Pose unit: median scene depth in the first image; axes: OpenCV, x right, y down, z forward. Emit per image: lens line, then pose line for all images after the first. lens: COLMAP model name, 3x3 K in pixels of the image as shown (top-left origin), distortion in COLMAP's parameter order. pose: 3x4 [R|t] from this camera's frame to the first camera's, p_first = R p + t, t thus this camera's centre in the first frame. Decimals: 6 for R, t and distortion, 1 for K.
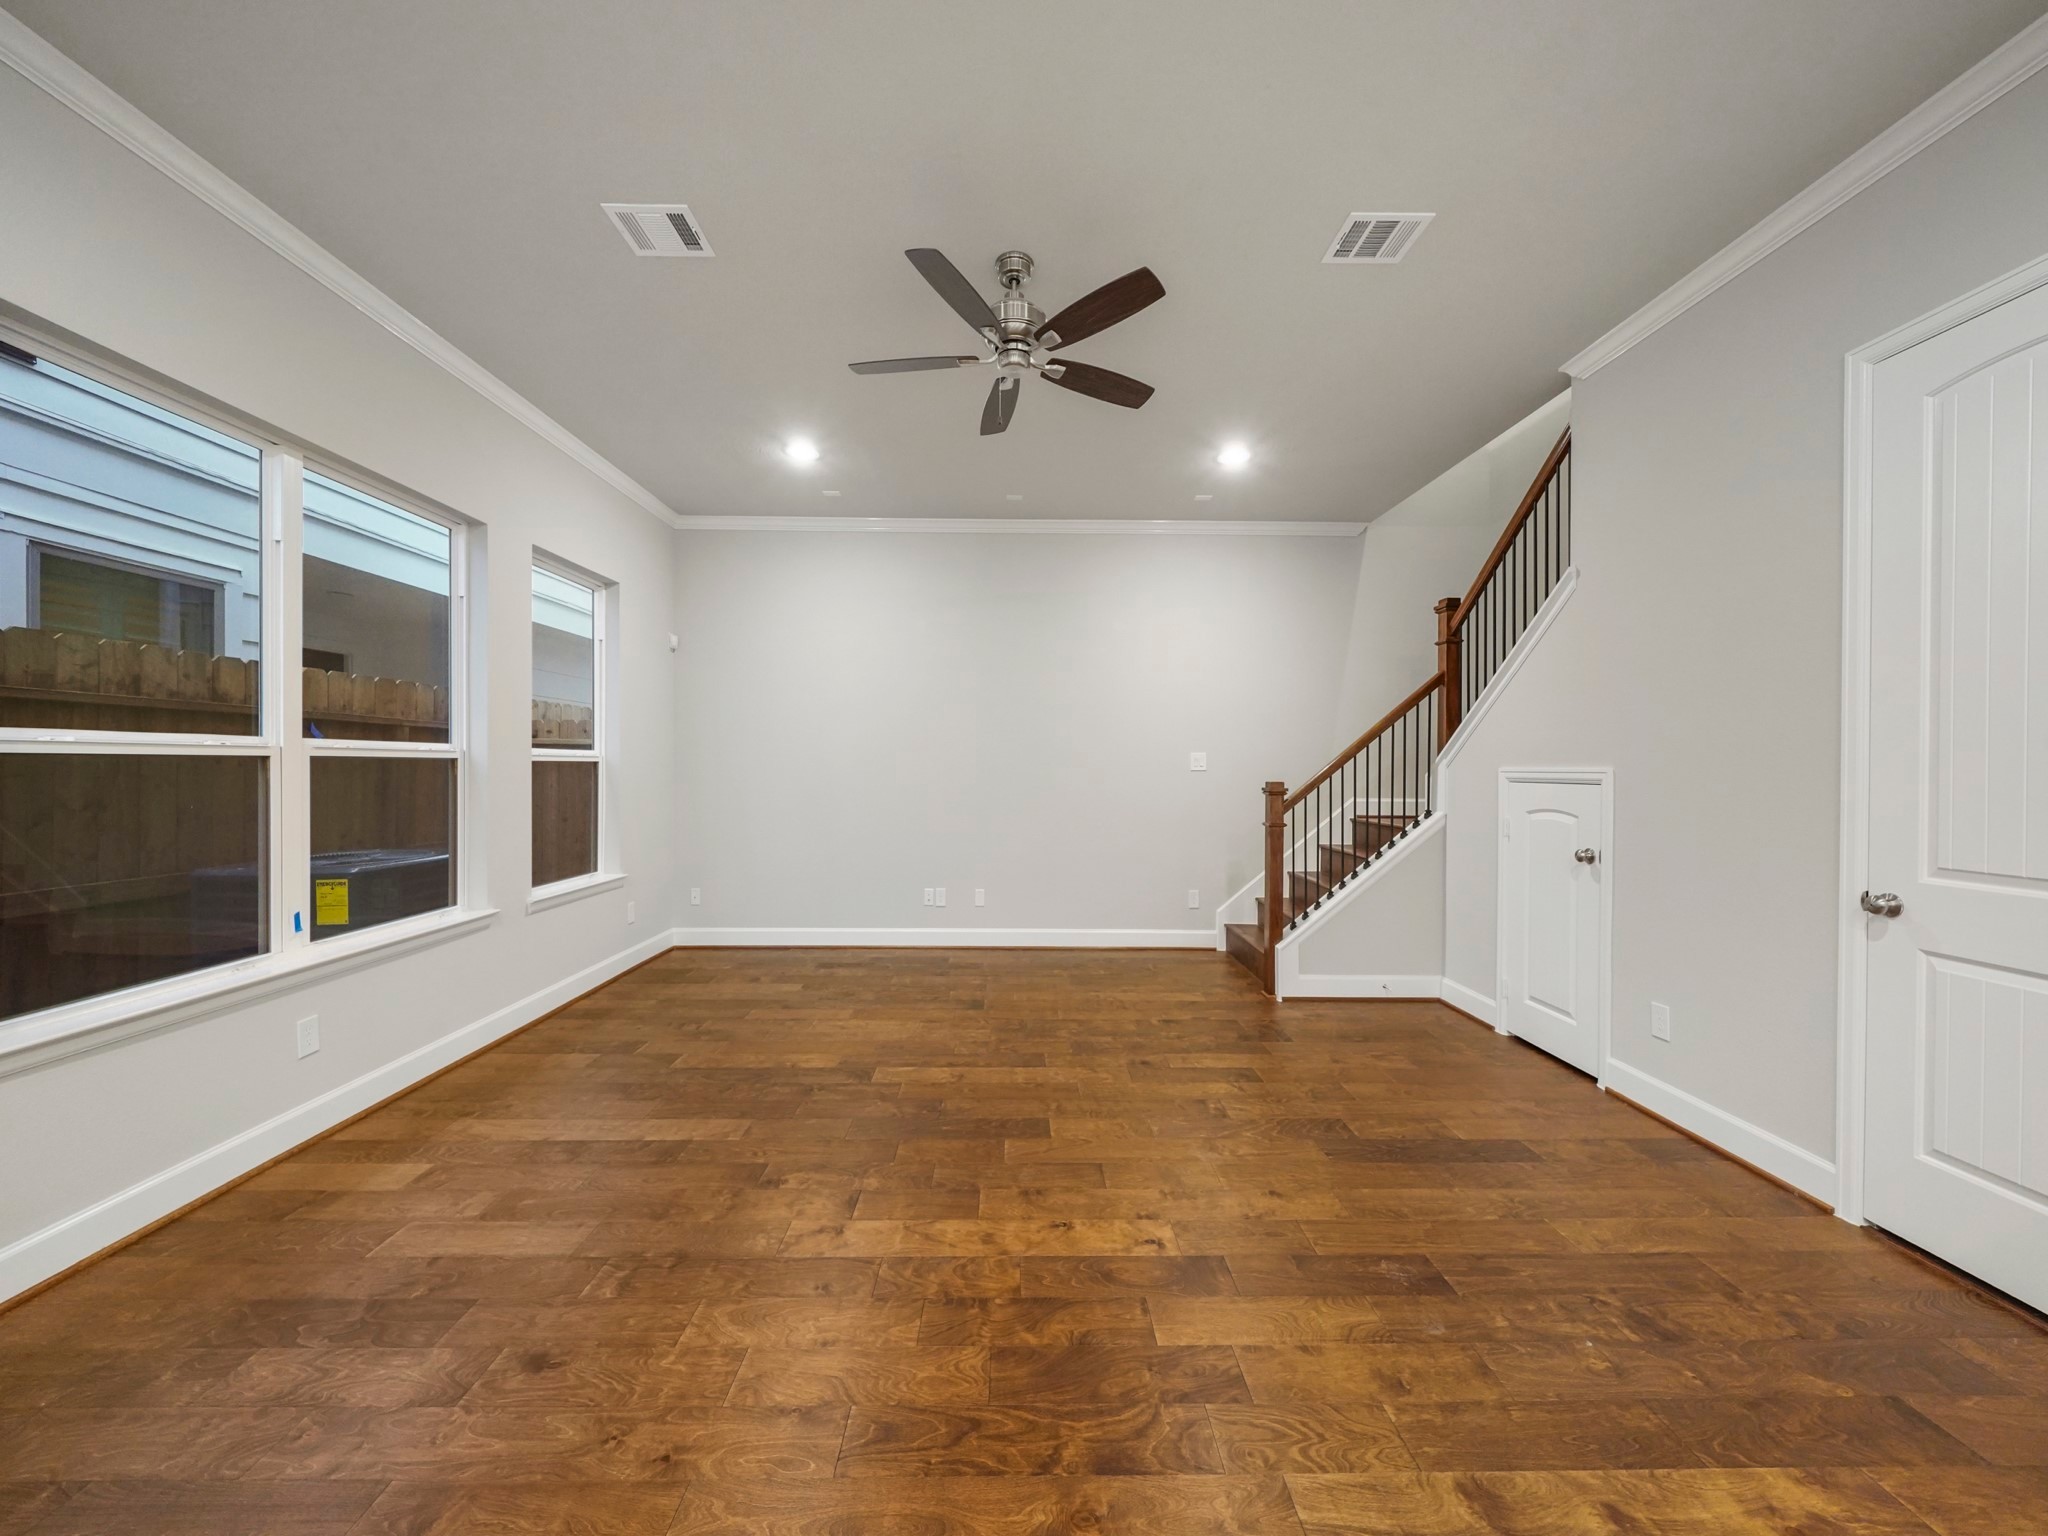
lens RADIAL K [[712.3, 0, 1022.0], [0, 712.3, 770.9], [0, 0, 1]] dist [-0.000746, -0.000597]
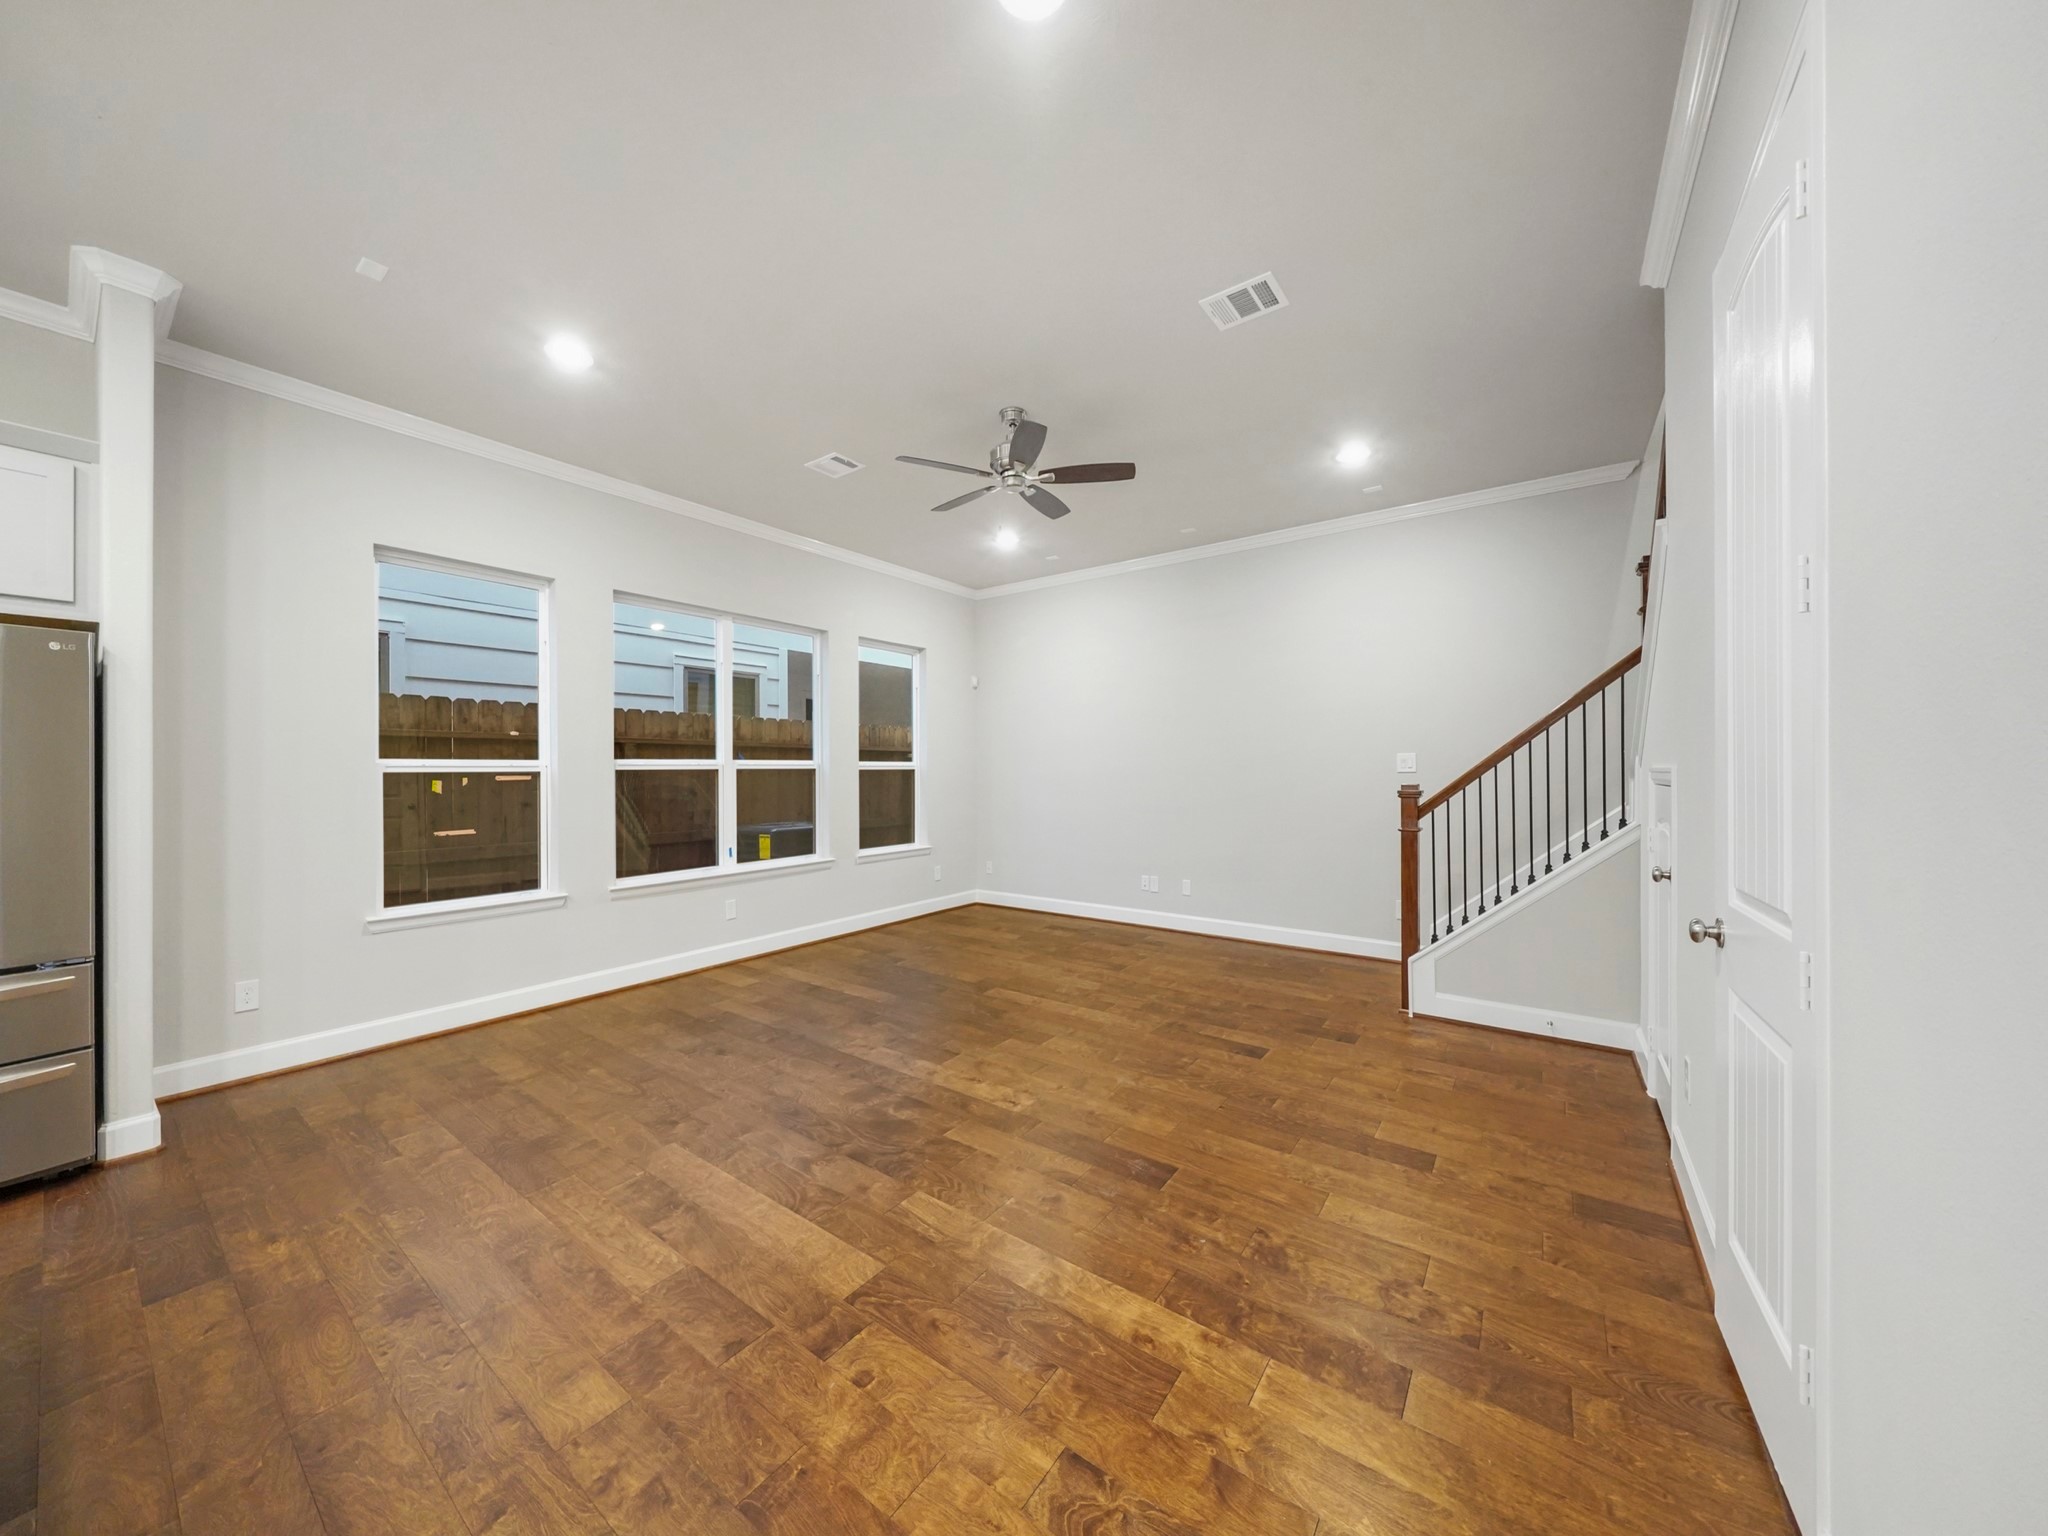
lens RADIAL K [[714.7, 0, 1020.3], [0, 714.7, 768.4], [0, 0, 1]] dist [-0.000251, -0.000092]
pose [[0.799707, -0.010013, -0.600307, 0.651566], [0.005216, 0.999939, -0.009730, 0.000520], [0.600368, 0.004649, 0.799710, -0.090323]]
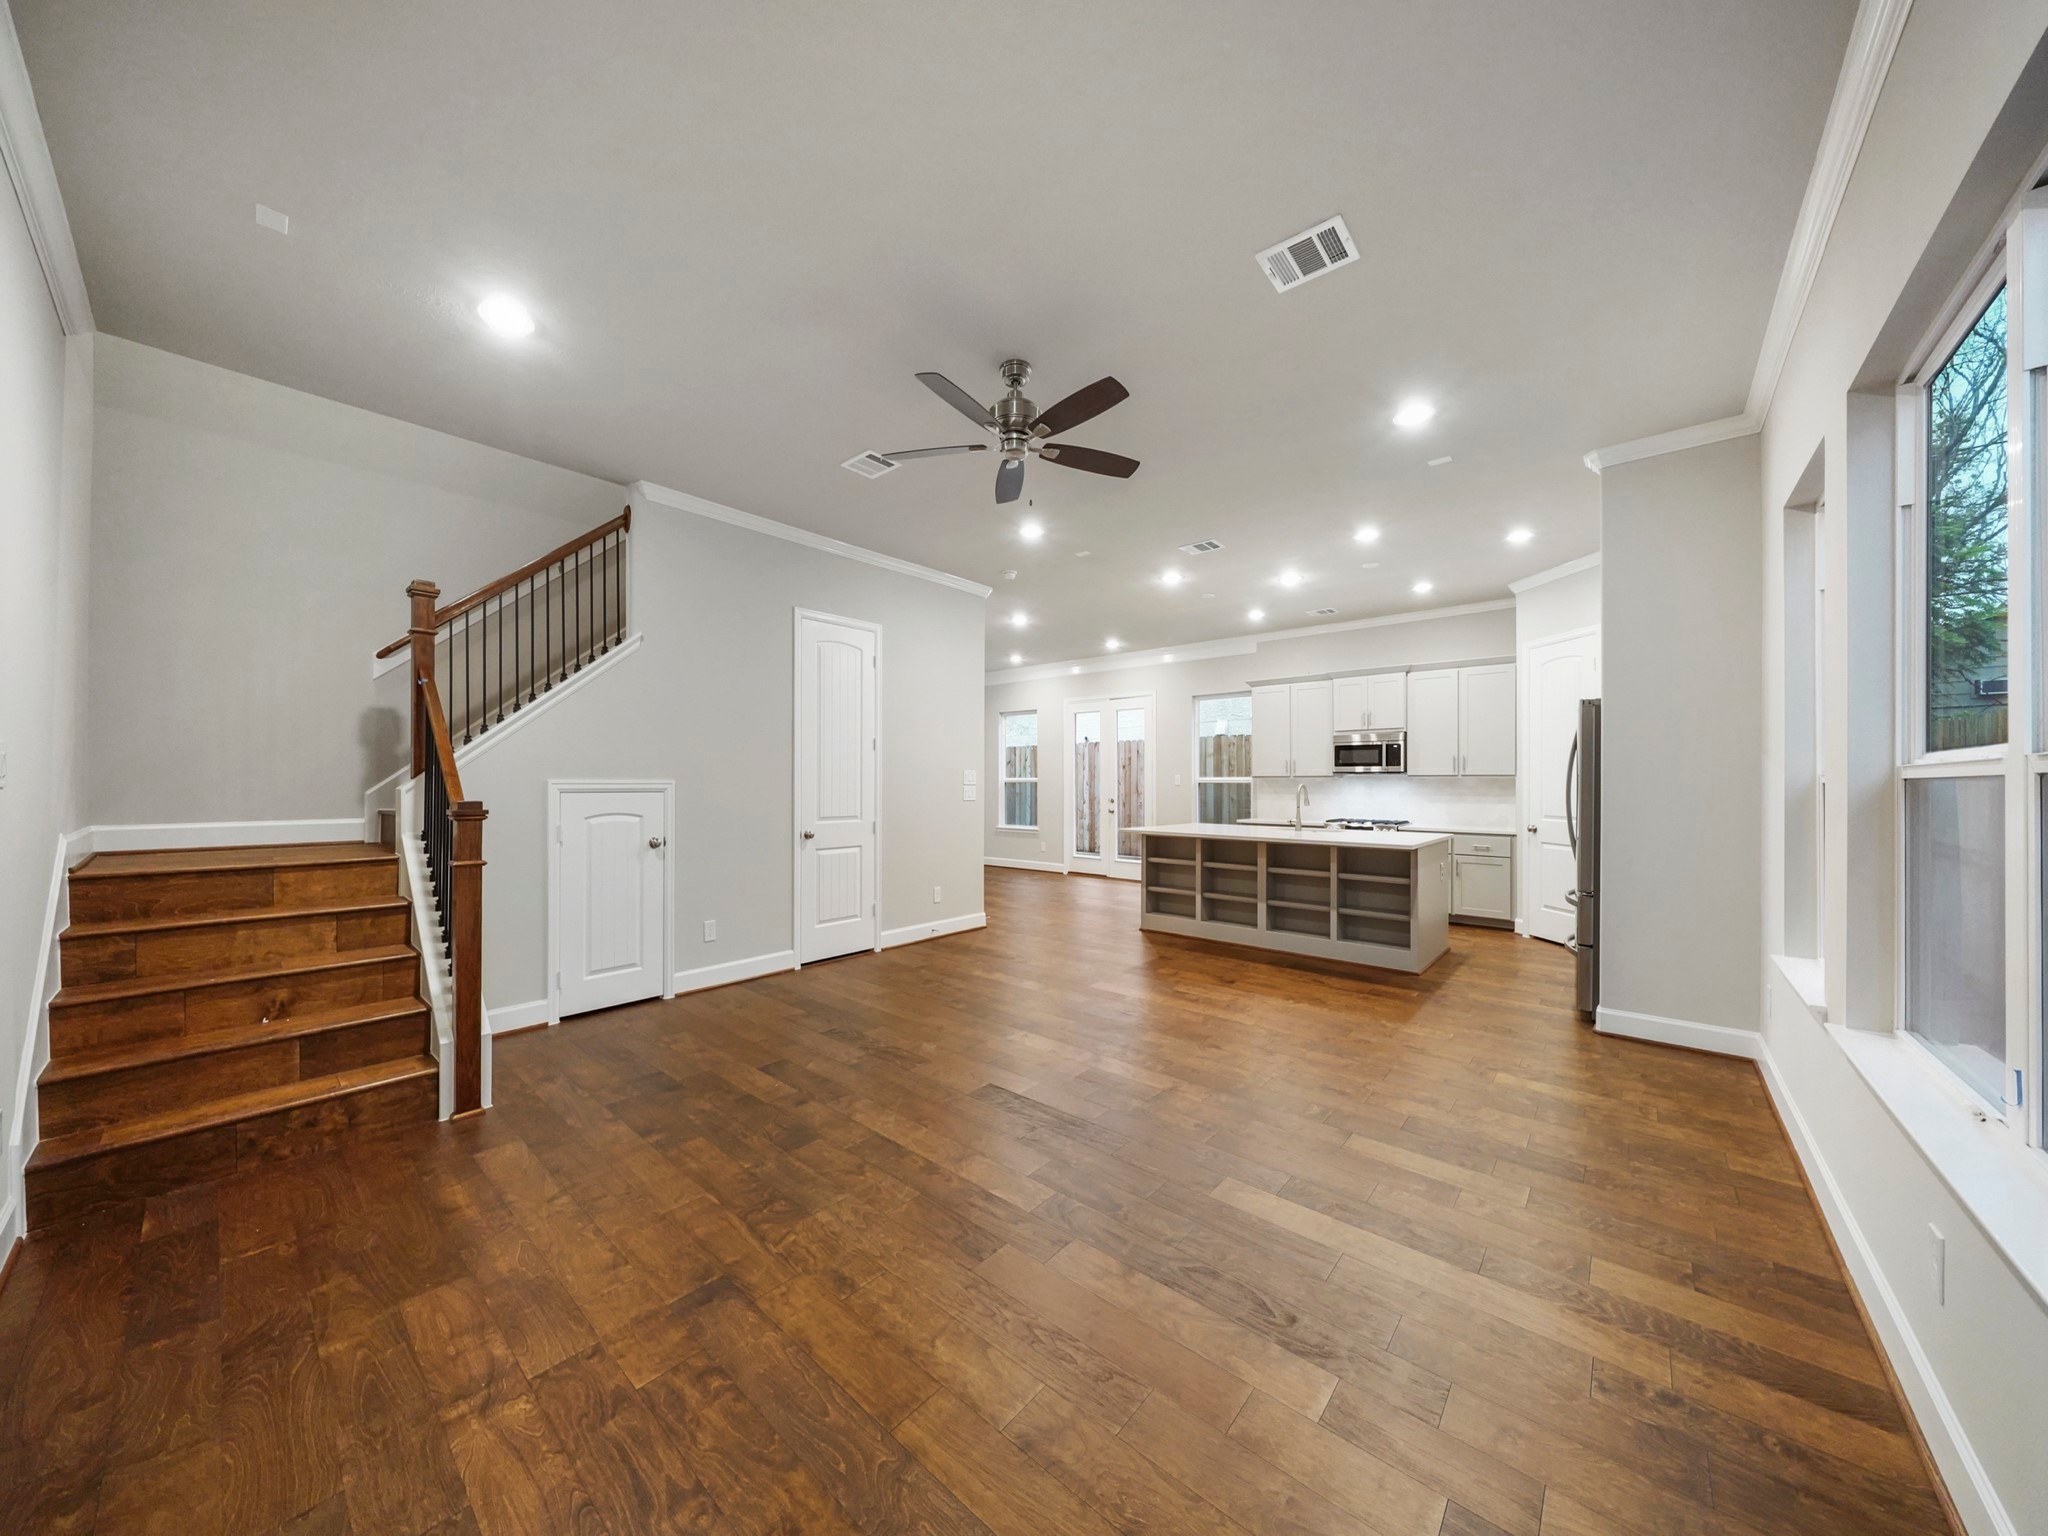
lens RADIAL K [[704.5, 0, 1018.3], [0, 704.5, 775.7], [0, 0, 1]] dist [-0.000401, -0.000182]
pose [[-0.745324, -0.001333, 0.666701, -0.632543], [-0.004081, 0.999988, -0.002563, -0.012498], [-0.666690, -0.004631, -0.745321, 1.465259]]
